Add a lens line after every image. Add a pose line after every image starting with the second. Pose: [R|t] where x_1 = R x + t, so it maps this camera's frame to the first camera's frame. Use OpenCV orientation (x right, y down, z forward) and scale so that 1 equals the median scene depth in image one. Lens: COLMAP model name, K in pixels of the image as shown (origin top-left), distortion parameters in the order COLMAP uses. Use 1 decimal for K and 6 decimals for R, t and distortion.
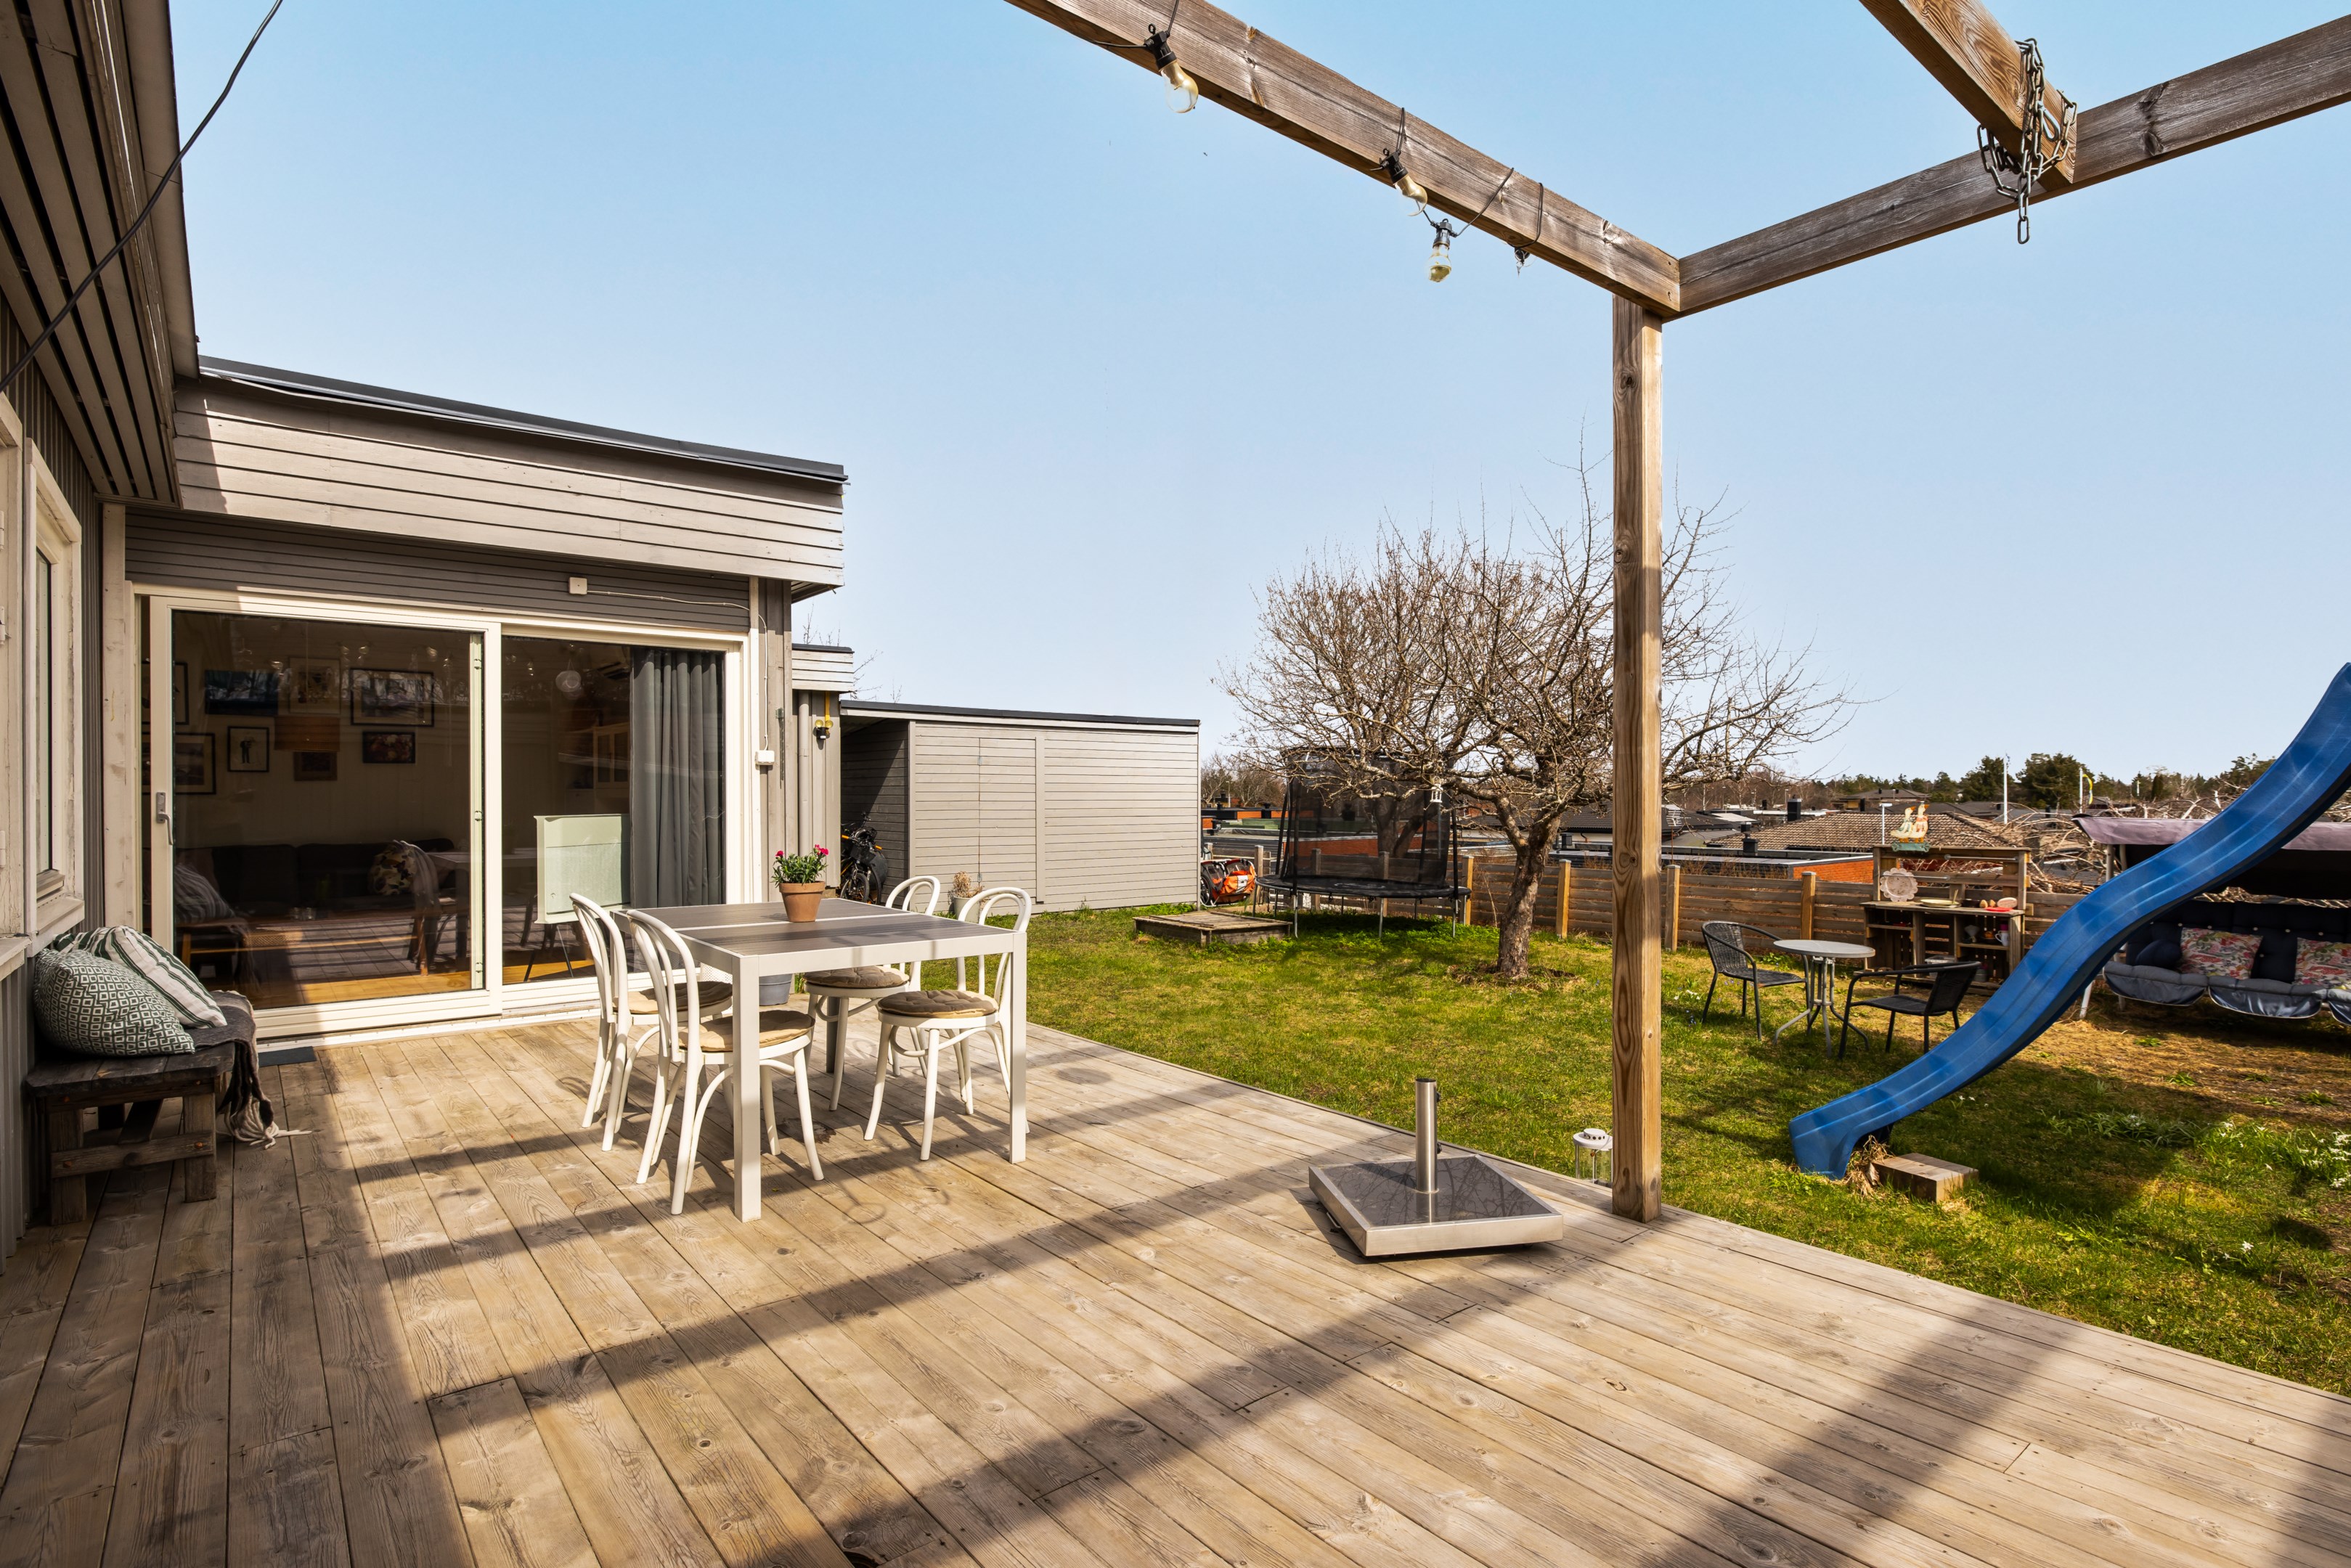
lens RADIAL K [[1185.4, 0, 1195.6], [0, 1185.4, 820.3], [0, 0, 1]] dist [-0.001551, 0.000271]
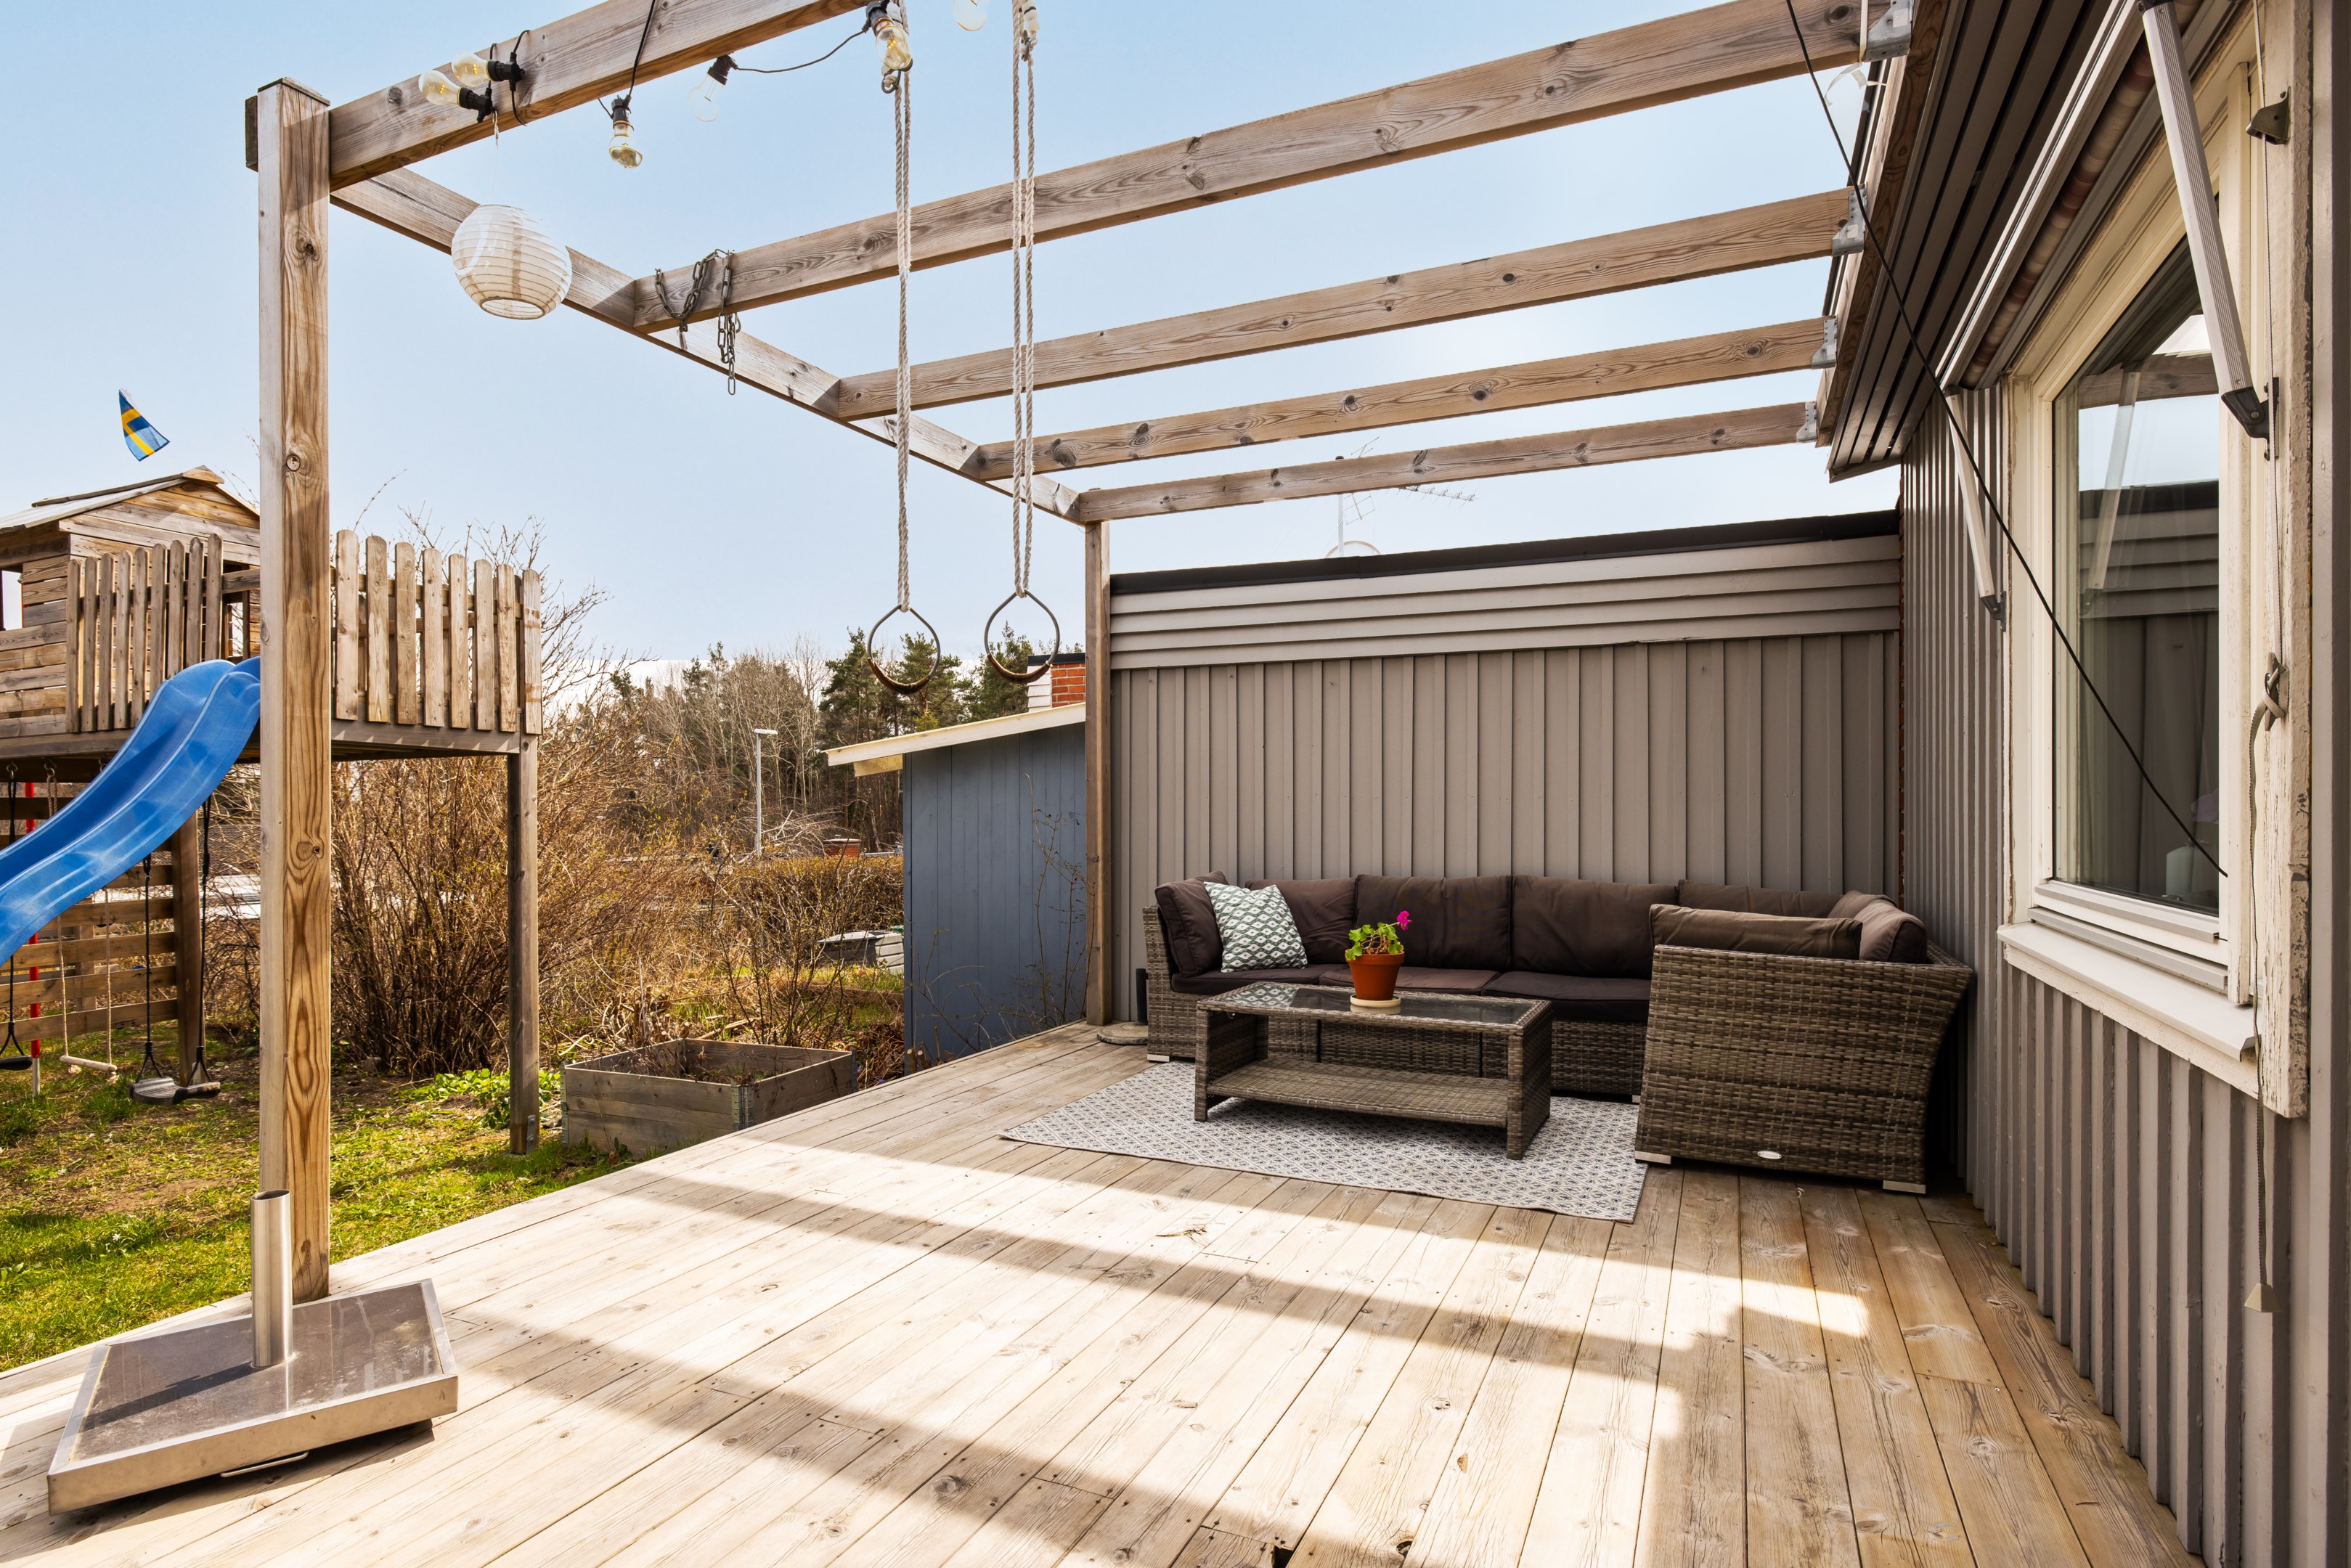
lens RADIAL K [[1185.4, 0, 1195.6], [0, 1185.4, 820.3], [0, 0, 1]] dist [-0.001551, 0.000271]
pose [[-0.449547, -0.006344, 0.893234, -0.734858], [0.023086, 0.999558, 0.018718, 0.014665], [-0.892958, 0.029036, -0.449202, 0.989970]]
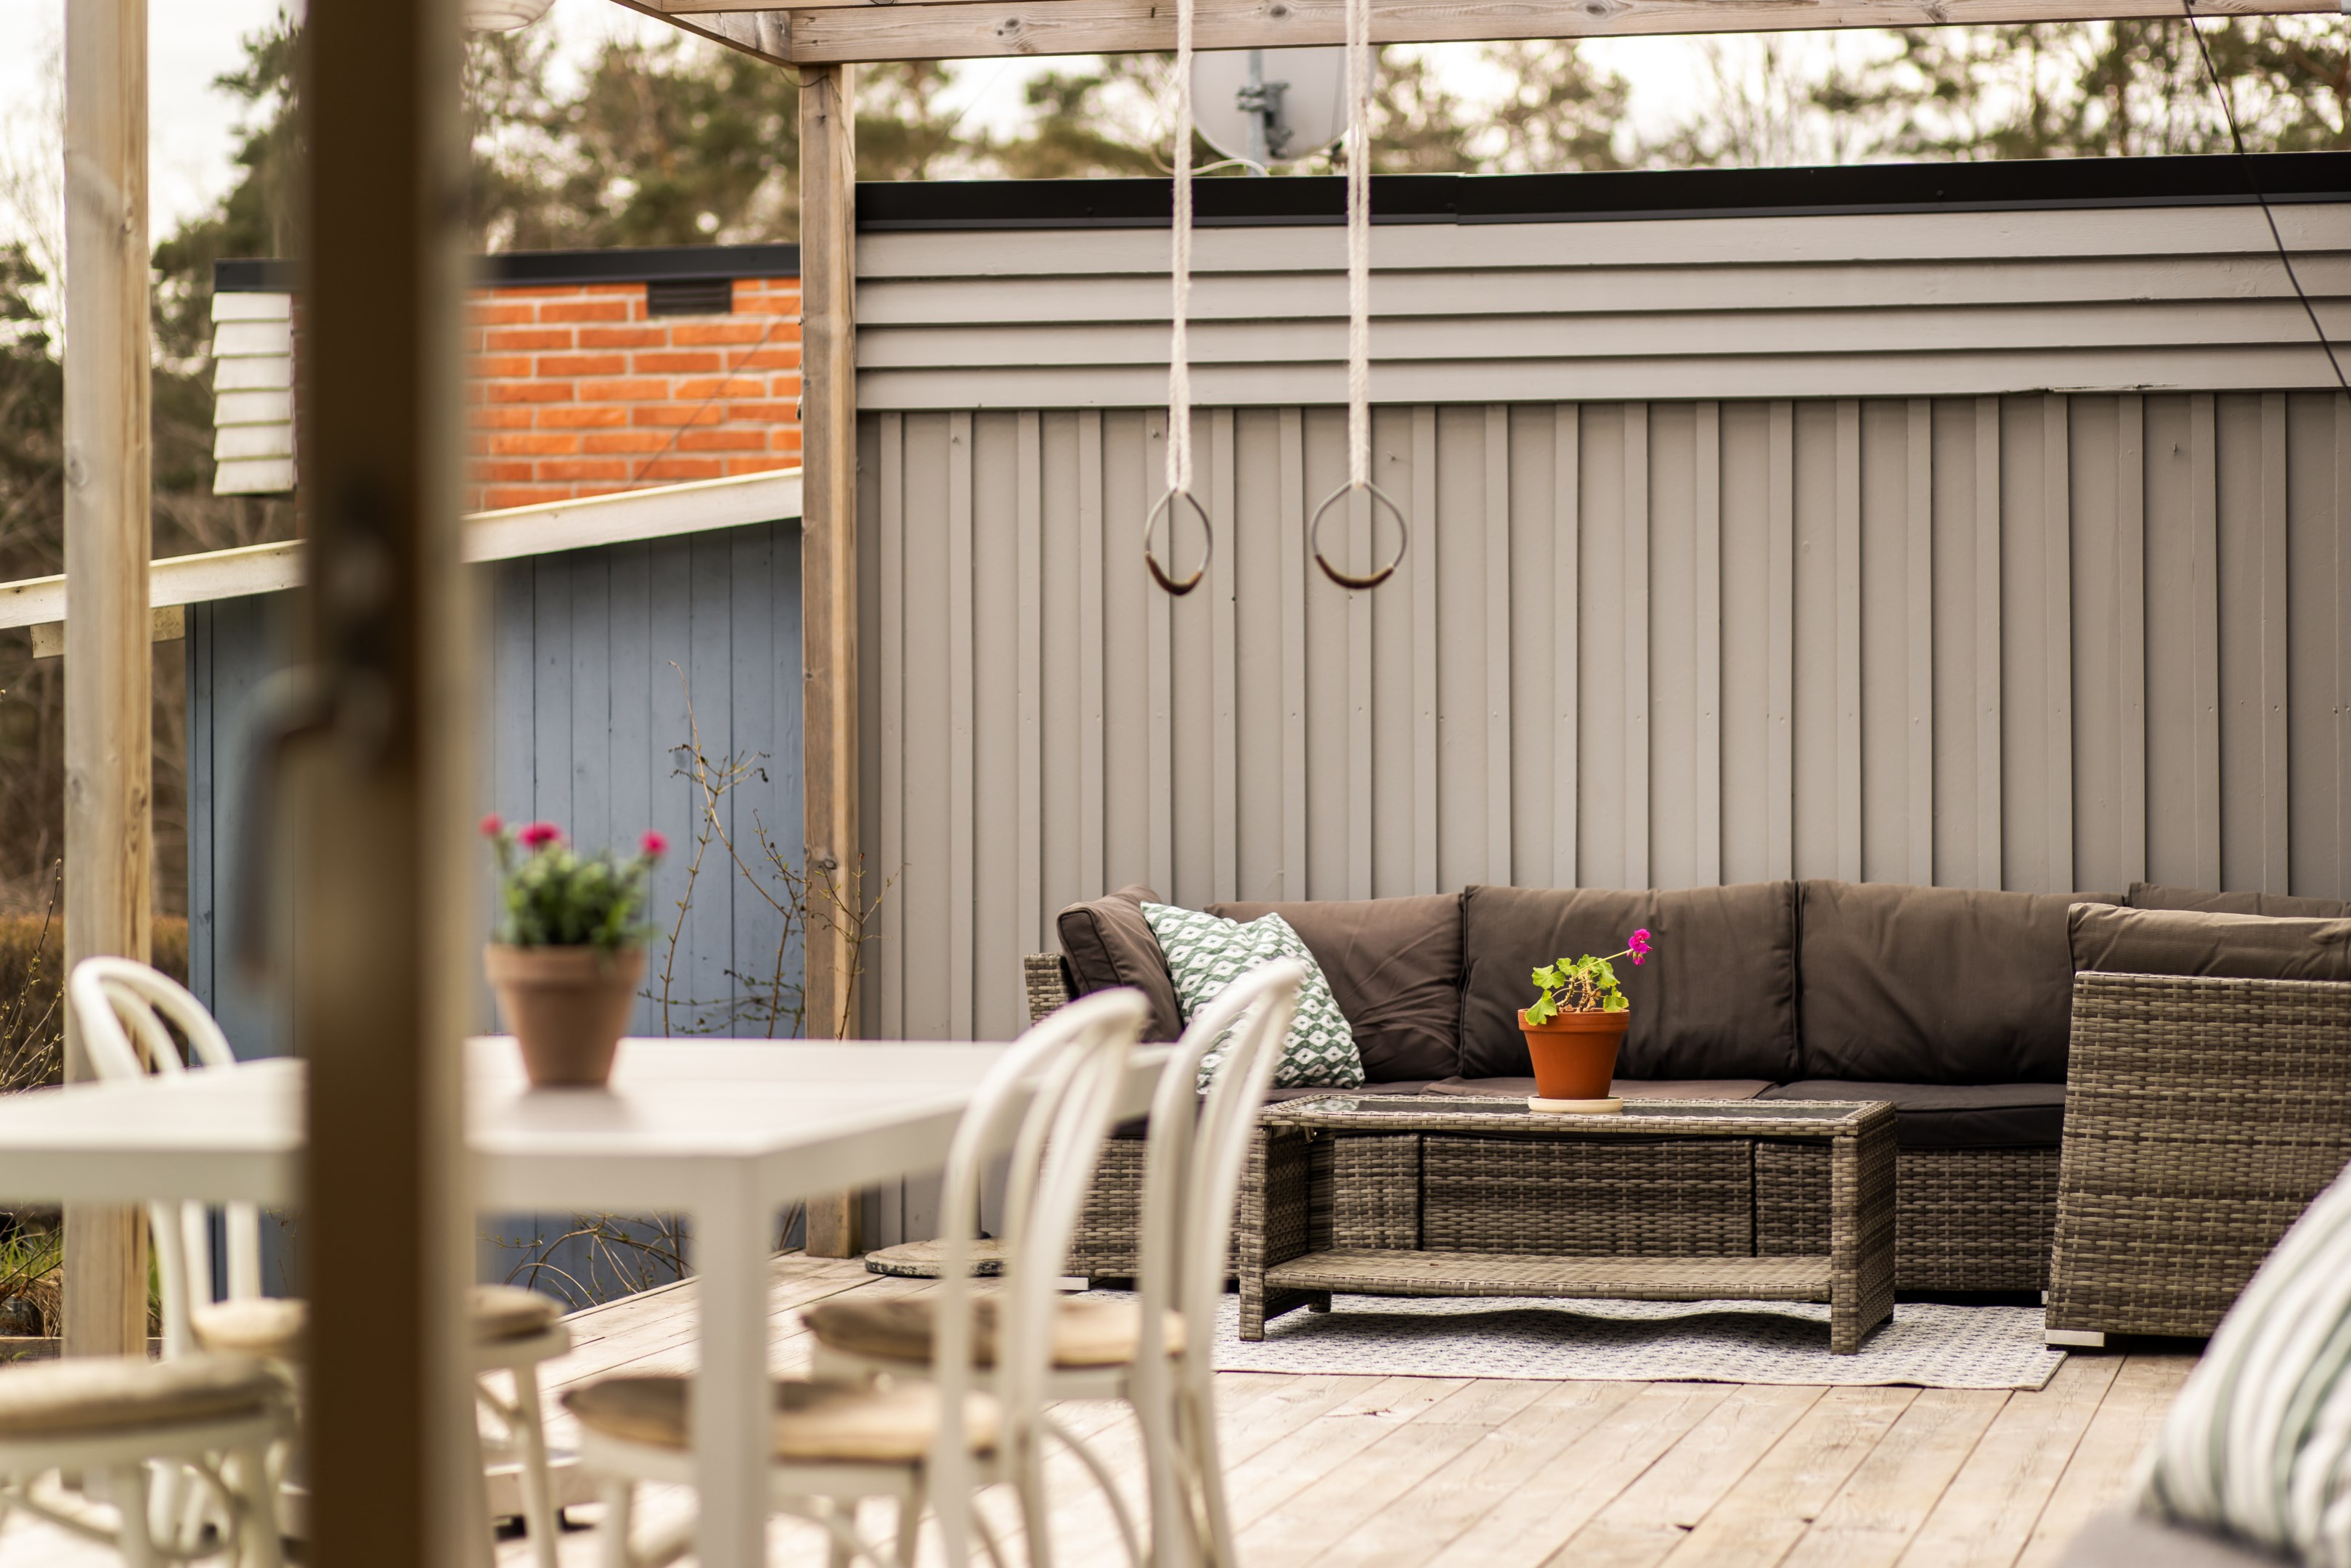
lens RADIAL K [[5679.7, 0, 1175.5], [0, 5679.7, 784.0], [0, 0, 1]] dist [0.024083, 0.117264]
pose [[-0.617888, 0.000153, 0.786266, -2.371400], [0.023814, 0.999545, 0.018519, -0.014239], [-0.785905, 0.030166, -0.617611, 2.726011]]
